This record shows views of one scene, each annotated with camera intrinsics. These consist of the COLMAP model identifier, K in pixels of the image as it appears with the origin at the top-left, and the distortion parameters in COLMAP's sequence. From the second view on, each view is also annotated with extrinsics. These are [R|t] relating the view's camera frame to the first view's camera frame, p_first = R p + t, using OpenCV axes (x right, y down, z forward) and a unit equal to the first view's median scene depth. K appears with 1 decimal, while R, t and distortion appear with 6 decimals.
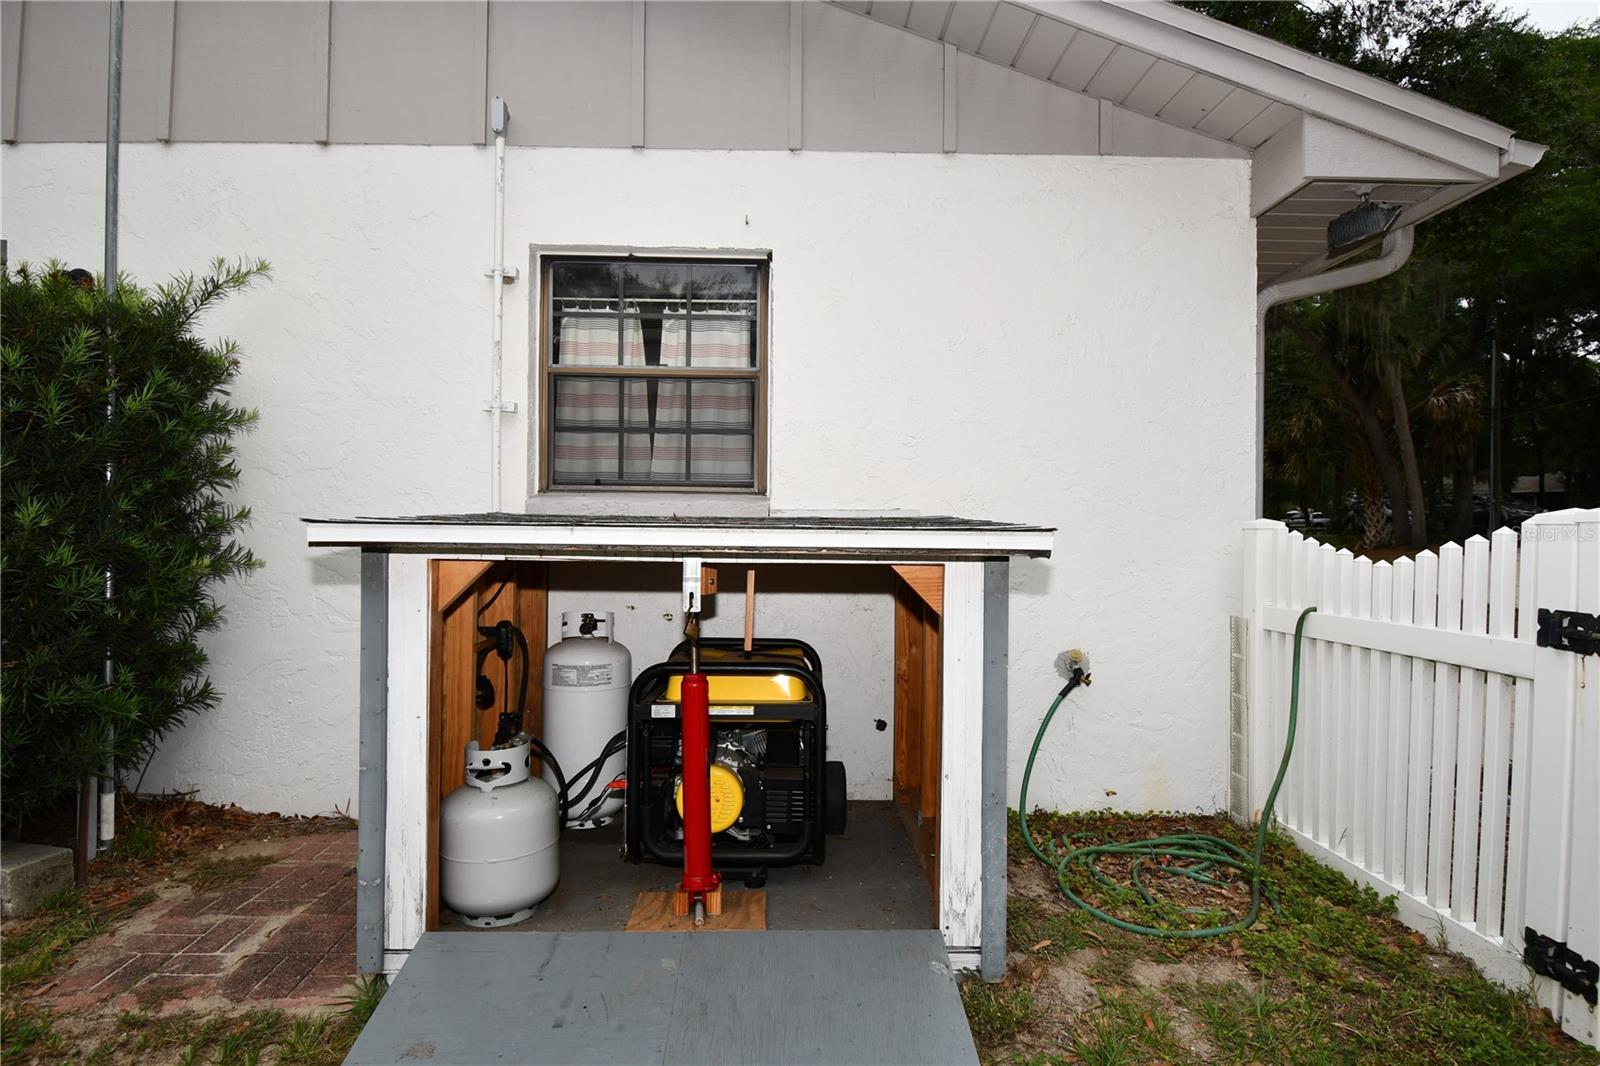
lens RADIAL K [[709.6, 0, 798.4], [0, 709.6, 524.5], [0, 0, 1]] dist [0.011626, -0.011982]
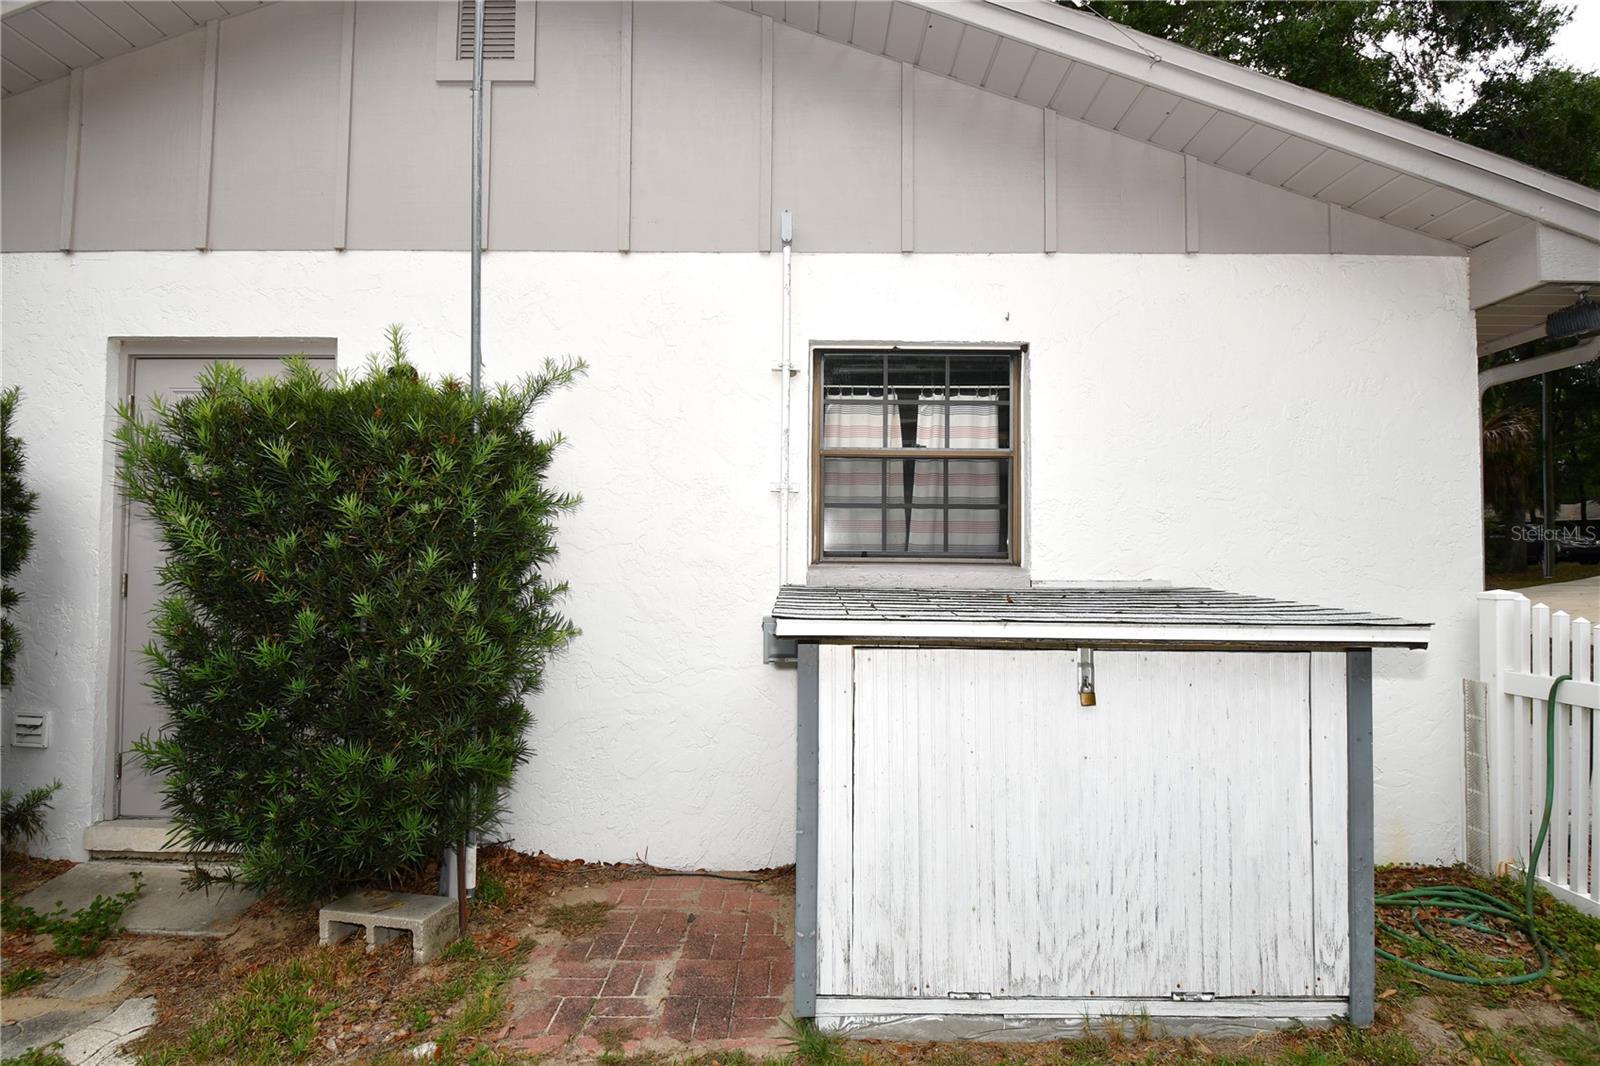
lens RADIAL K [[704.2, 0, 800.0], [0, 704.2, 533.0], [0, 0, 1]] dist [0.015886, -0.014480]
pose [[0.999797, -0.002213, -0.020024, -0.372127], [0.001709, 0.999682, -0.025171, -0.067118], [0.020073, 0.025131, 0.999483, -0.088273]]
